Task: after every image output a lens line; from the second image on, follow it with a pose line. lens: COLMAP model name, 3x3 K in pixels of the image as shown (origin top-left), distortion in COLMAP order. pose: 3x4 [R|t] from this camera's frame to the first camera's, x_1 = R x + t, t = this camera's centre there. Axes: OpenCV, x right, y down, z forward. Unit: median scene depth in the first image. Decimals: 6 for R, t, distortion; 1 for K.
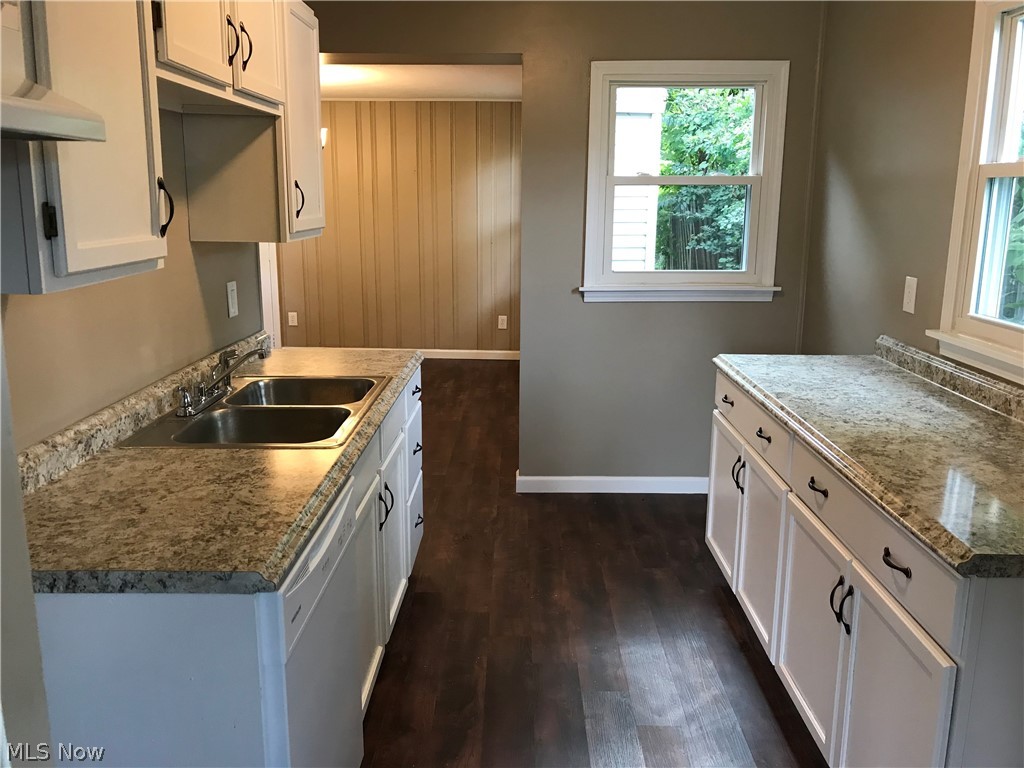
lens RADIAL K [[850.8, 0, 512.0], [0, 850.8, 384.0], [0, 0, 1]] dist [-0.000988, -0.000926]
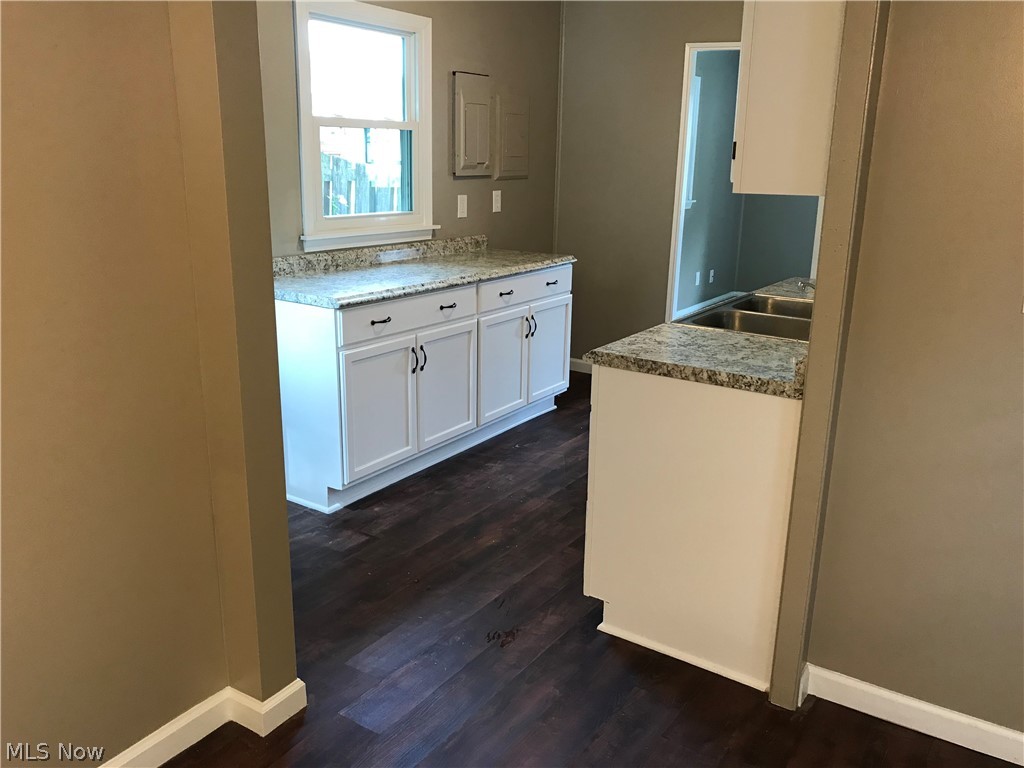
lens RADIAL K [[850.8, 0, 512.0], [0, 850.8, 384.0], [0, 0, 1]] dist [-0.000988, -0.000926]
pose [[-0.841795, -0.174072, 0.510960, -0.341056], [0.082148, 0.894241, 0.439983, -0.275971], [-0.533510, 0.412350, -0.738467, 1.244209]]
